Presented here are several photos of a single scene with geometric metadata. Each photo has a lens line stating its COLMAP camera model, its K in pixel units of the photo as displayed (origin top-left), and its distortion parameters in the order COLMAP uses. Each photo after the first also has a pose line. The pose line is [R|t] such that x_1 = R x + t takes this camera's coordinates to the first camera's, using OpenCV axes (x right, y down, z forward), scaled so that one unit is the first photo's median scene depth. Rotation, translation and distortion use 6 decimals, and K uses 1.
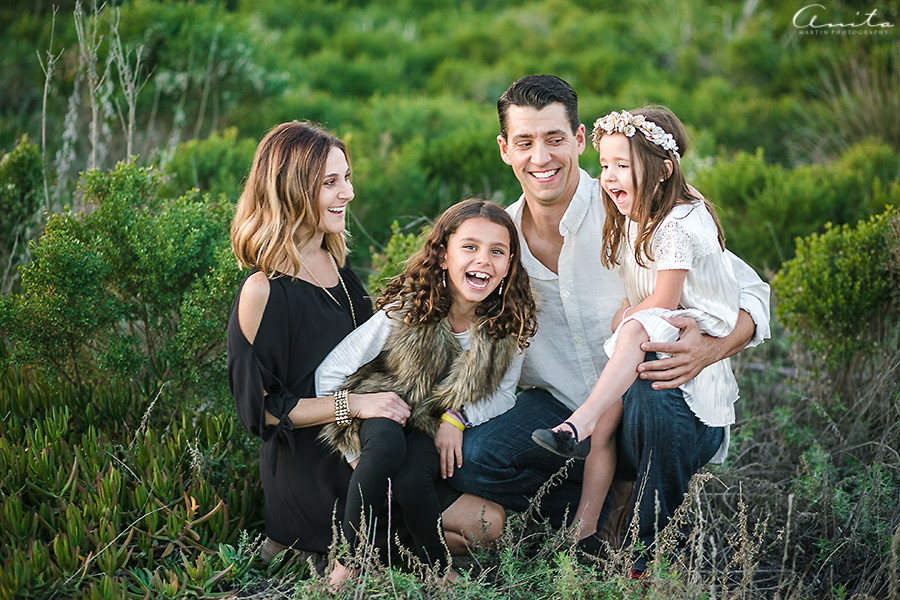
lens RADIAL K [[1930.8, 0, 450.0], [0, 1930.8, 300.0], [0, 0, 1]] dist [-0.053396, -0.142824]
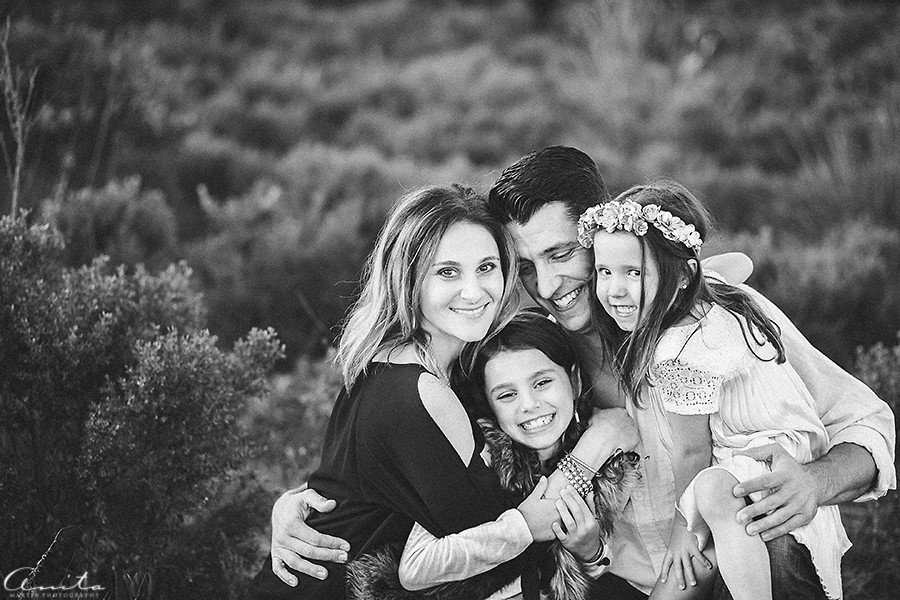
lens RADIAL K [[1930.8, 0, 450.0], [0, 1930.8, 300.0], [0, 0, 1]] dist [-0.053396, -0.142824]
pose [[0.996250, 0.040448, 0.076481, -0.041334], [-0.038124, 0.998773, -0.031601, -0.016779], [-0.077665, 0.028567, 0.996570, 0.181017]]
